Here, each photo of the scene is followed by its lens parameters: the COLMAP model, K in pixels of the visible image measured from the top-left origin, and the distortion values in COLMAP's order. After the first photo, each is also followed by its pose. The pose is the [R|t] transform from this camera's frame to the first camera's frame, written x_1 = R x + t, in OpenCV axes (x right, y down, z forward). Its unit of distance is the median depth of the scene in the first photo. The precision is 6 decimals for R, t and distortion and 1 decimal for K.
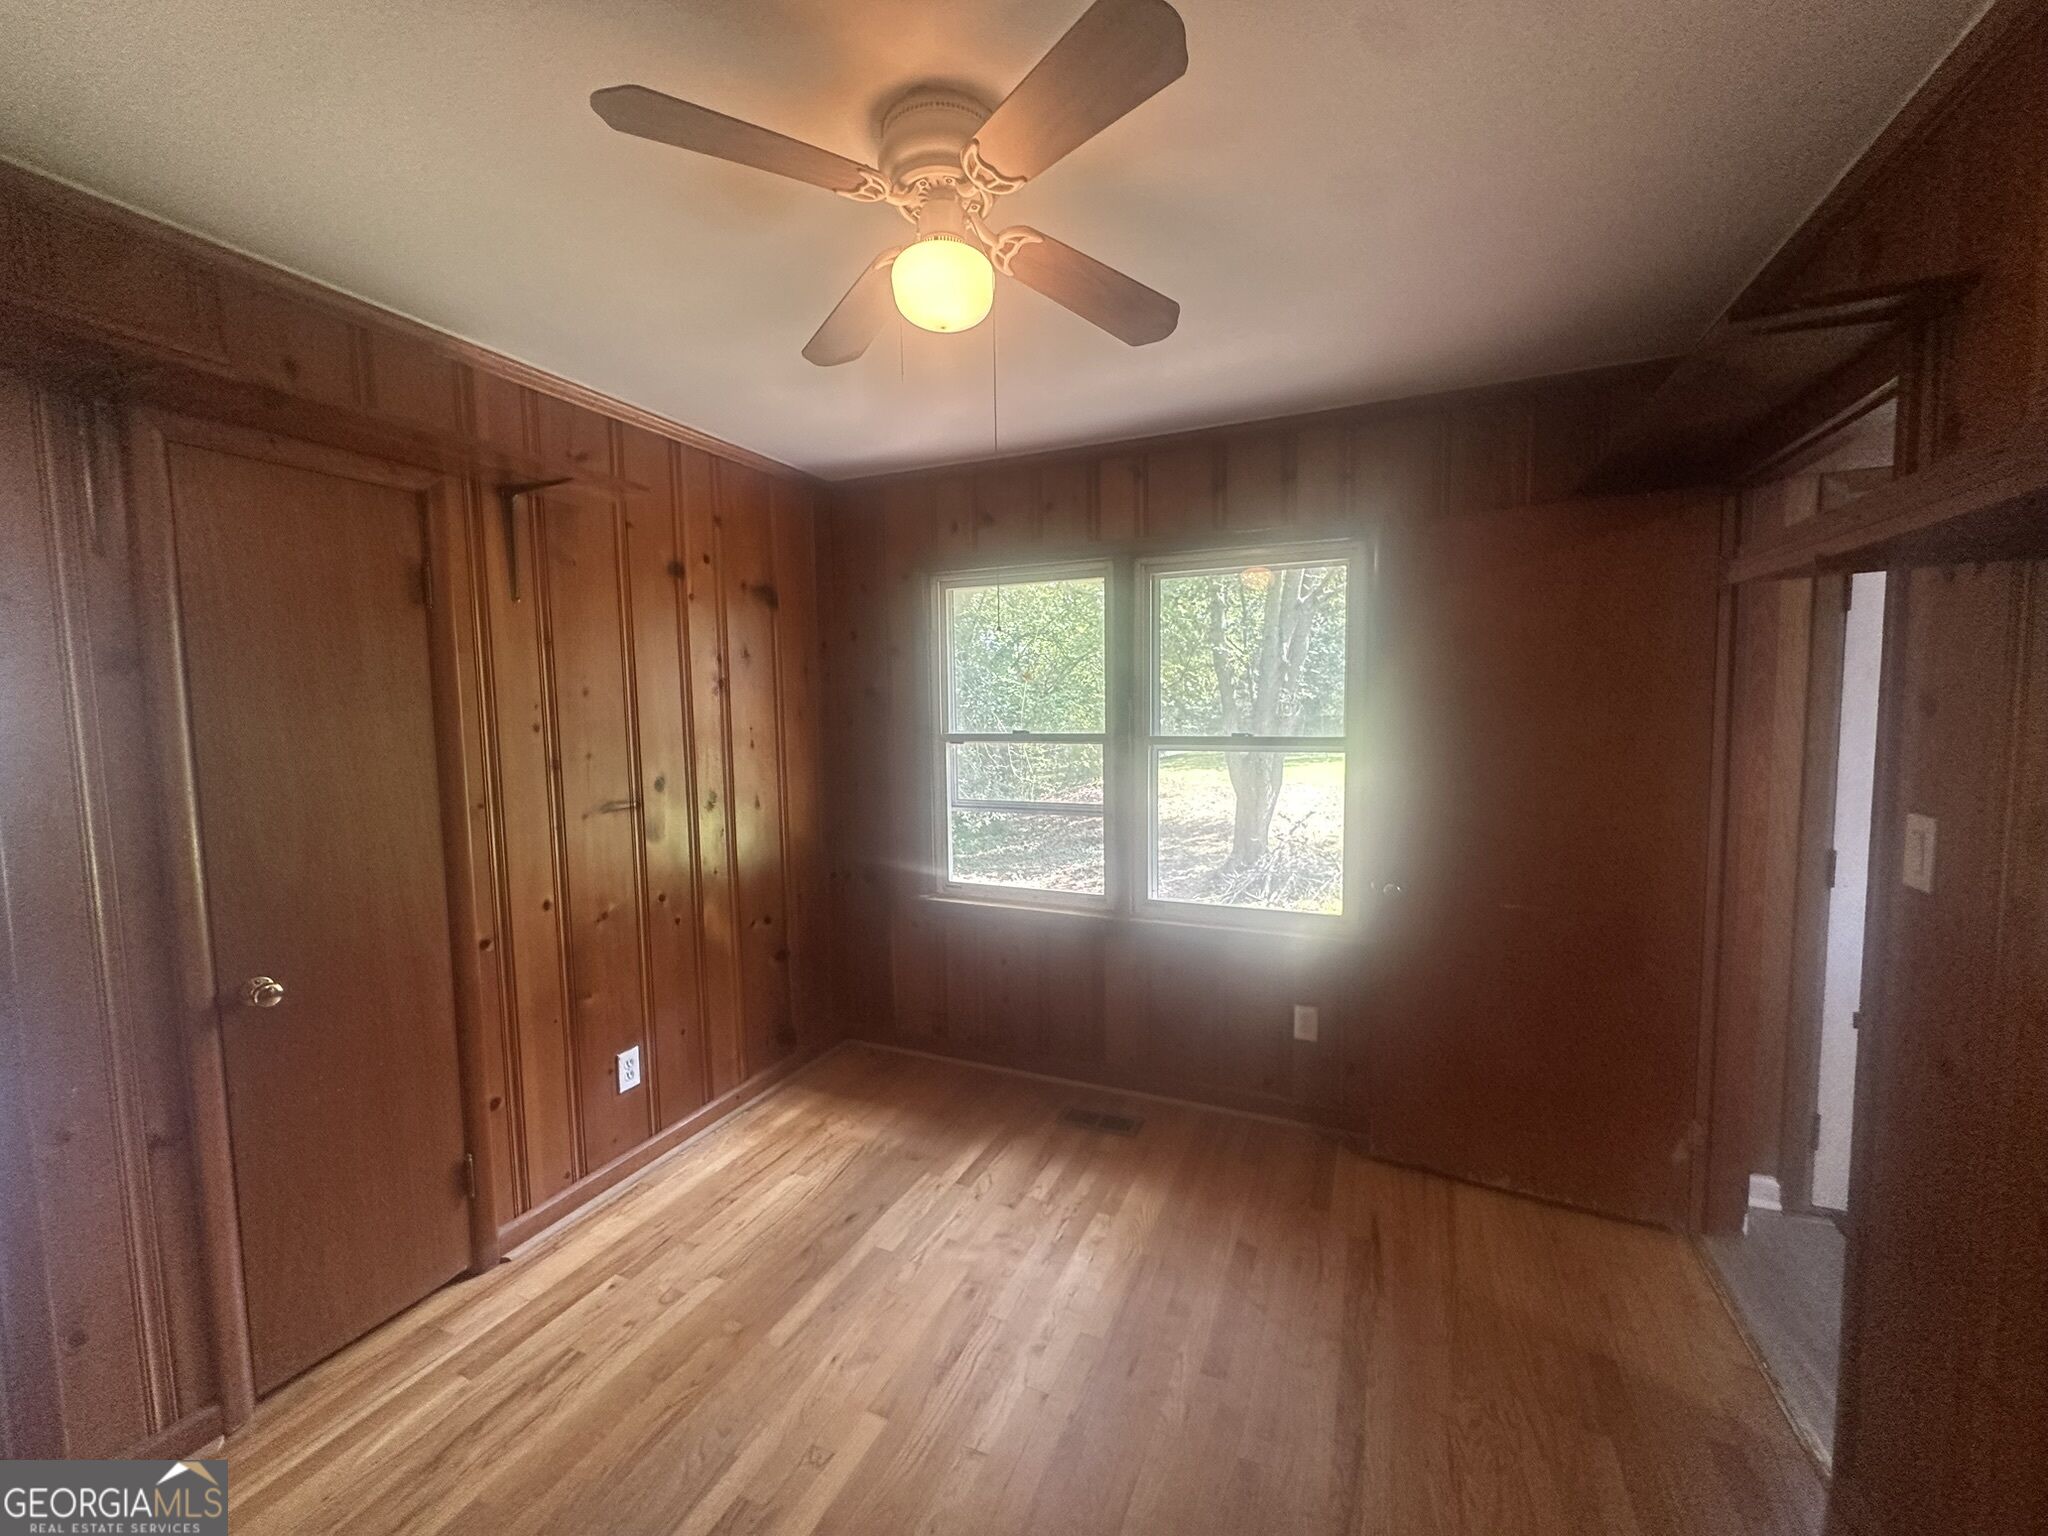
lens RADIAL K [[817.9, 0, 1024.0], [0, 817.9, 768.0], [0, 0, 1]] dist [-0.002911, 0.000269]
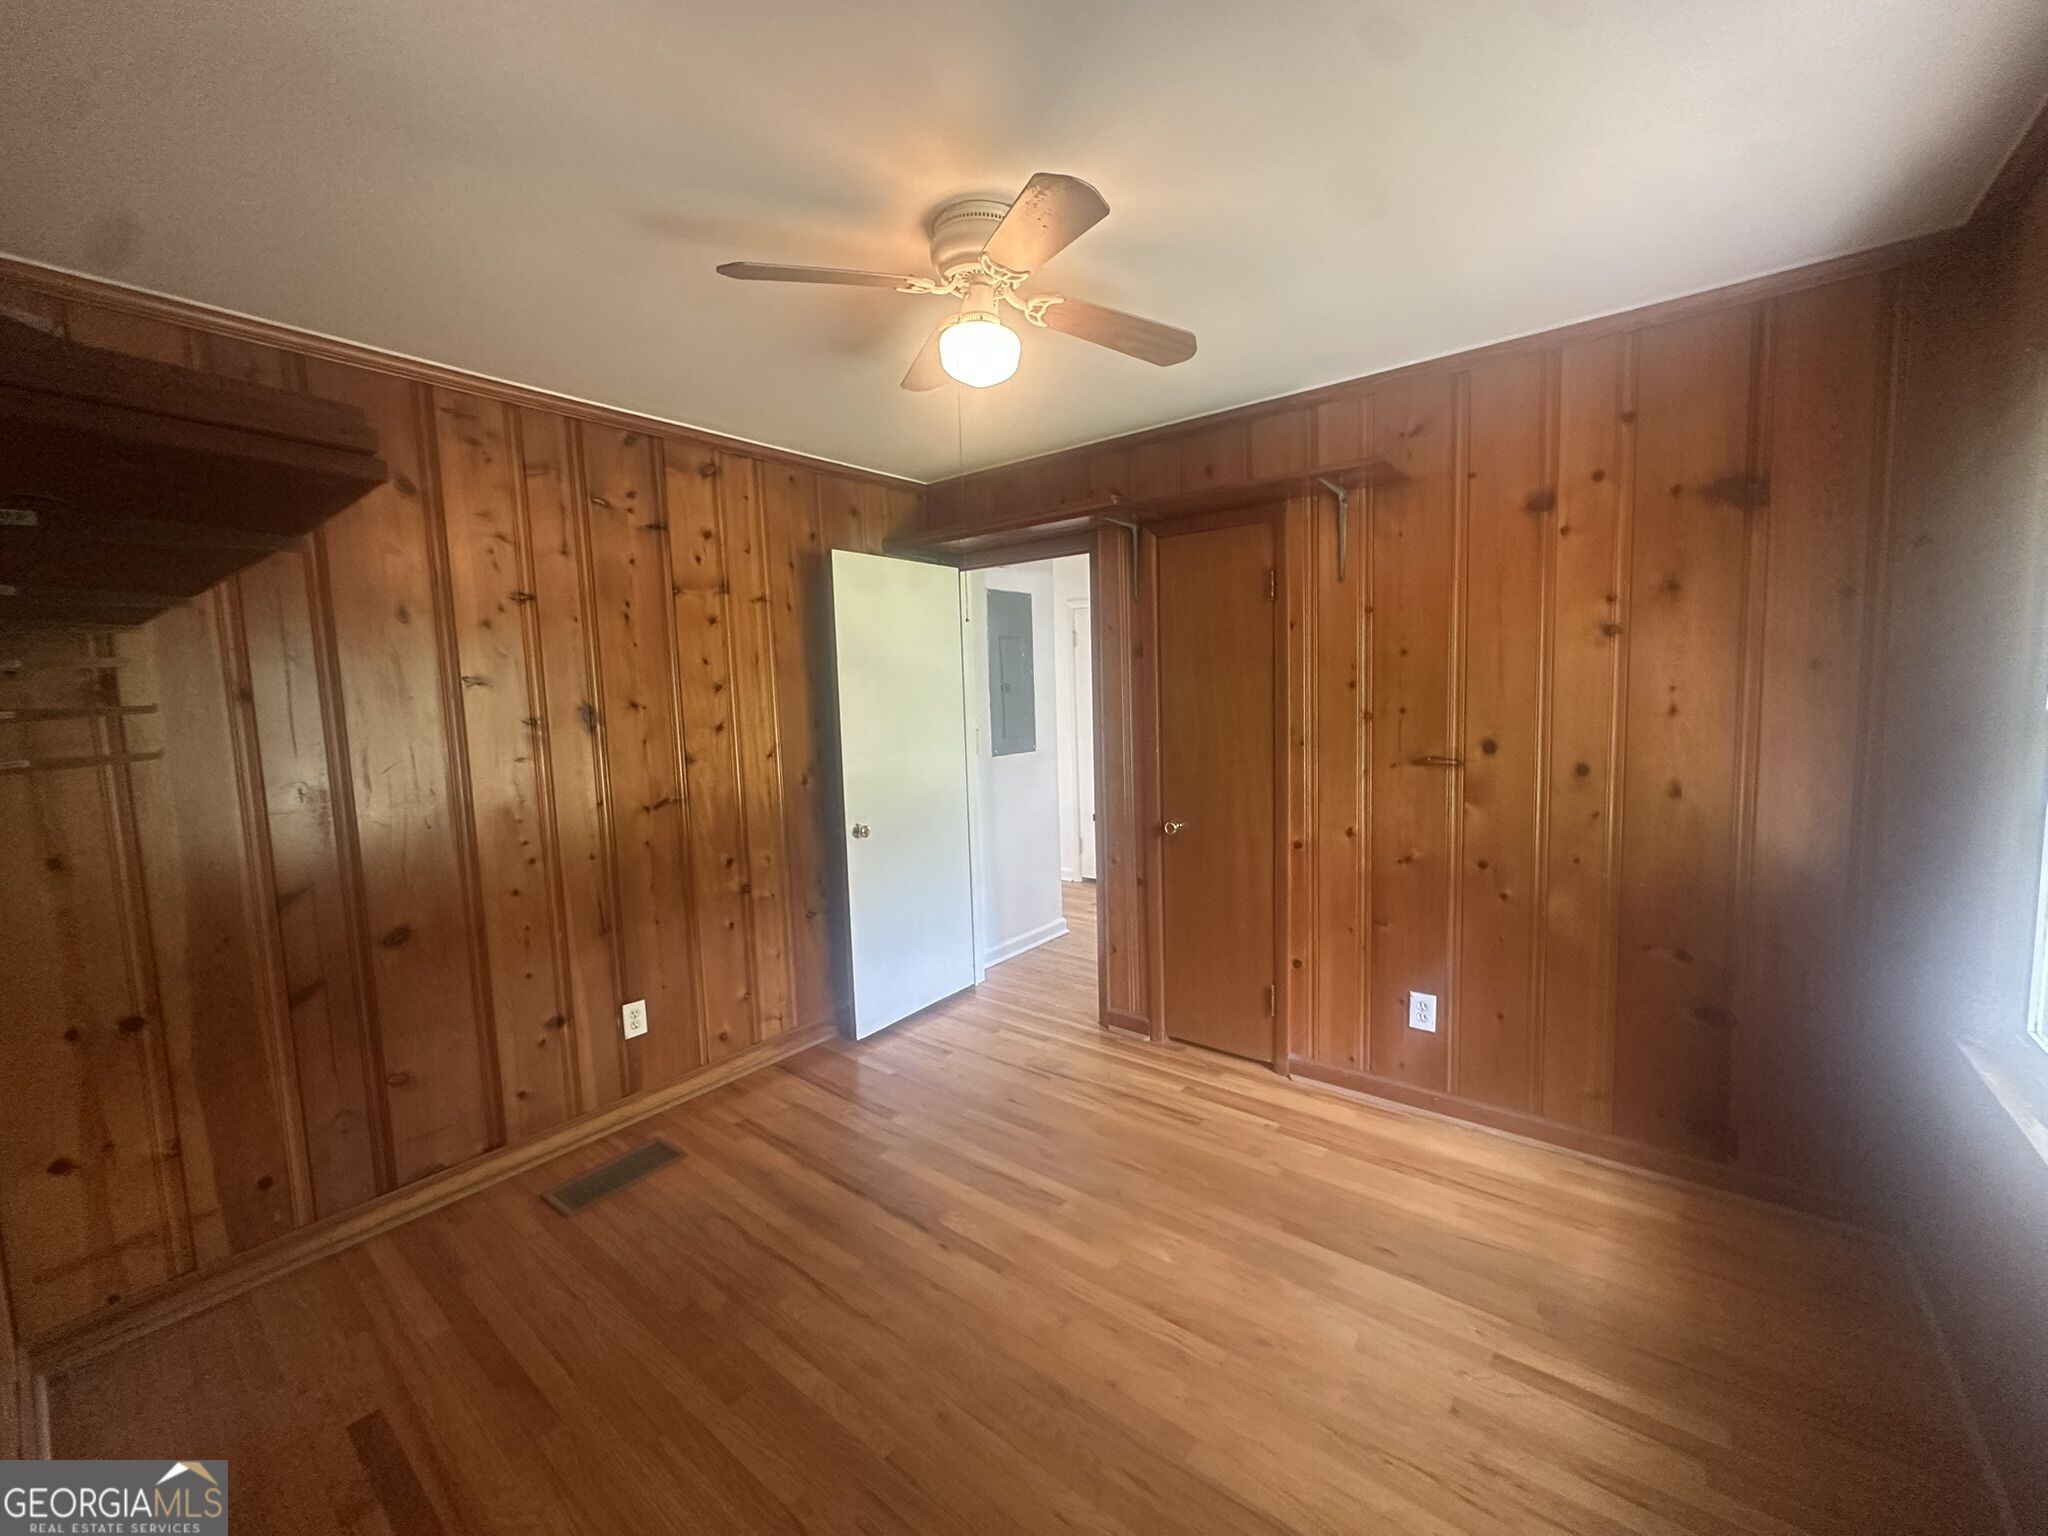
lens RADIAL K [[817.9, 0, 1024.0], [0, 817.9, 768.0], [0, 0, 1]] dist [-0.002911, 0.000269]
pose [[-0.247534, 0.118819, -0.961566, 0.686533], [-0.039528, 0.990387, 0.132556, -0.067462], [0.968073, 0.070821, -0.240458, 0.817388]]
